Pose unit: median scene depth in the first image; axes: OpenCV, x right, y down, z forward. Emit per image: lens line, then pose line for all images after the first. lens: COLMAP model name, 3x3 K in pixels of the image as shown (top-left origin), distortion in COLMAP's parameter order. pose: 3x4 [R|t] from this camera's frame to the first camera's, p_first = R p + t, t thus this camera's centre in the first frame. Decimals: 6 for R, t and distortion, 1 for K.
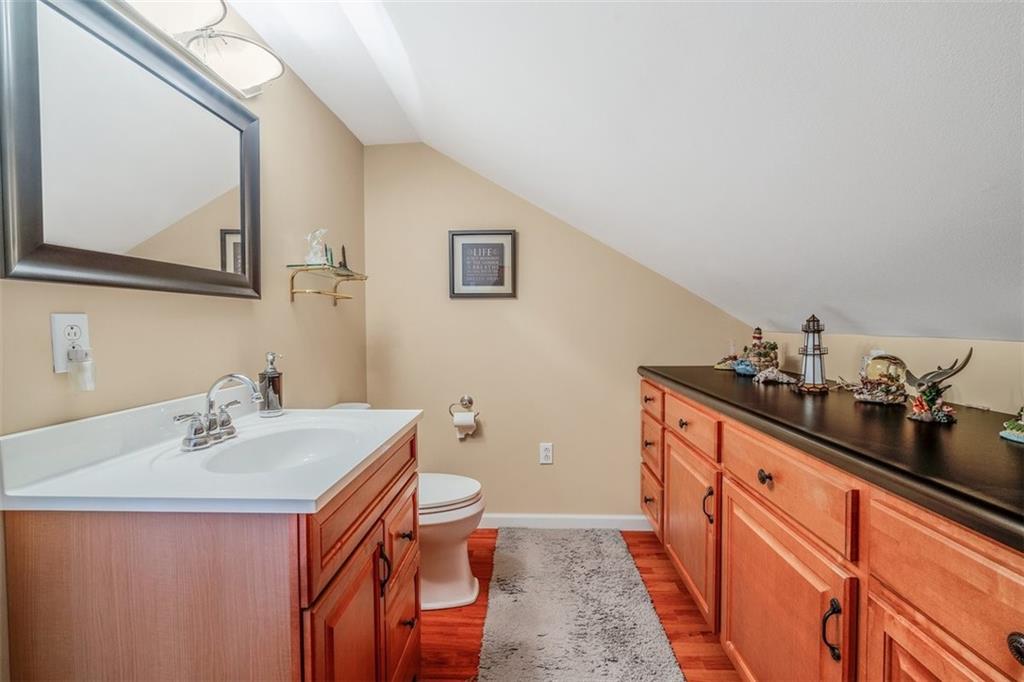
lens RADIAL K [[461.9, 0, 512.3], [0, 461.9, 339.3], [0, 0, 1]] dist [-0.000298, -0.000011]
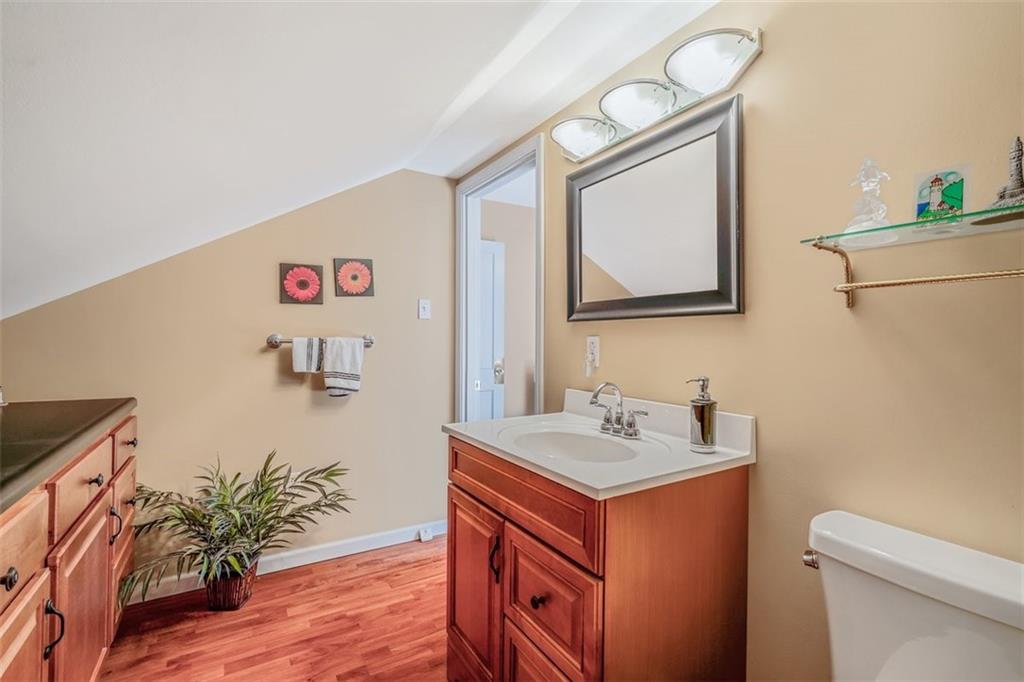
lens RADIAL K [[461.9, 0, 511.9], [0, 461.9, 337.7], [0, 0, 1]] dist [-0.000298, -0.000011]
pose [[-0.829320, -0.006145, -0.558740, 0.301434], [-0.019861, 0.999632, 0.018485, -0.060980], [0.558421, 0.026427, -0.829137, 1.880080]]
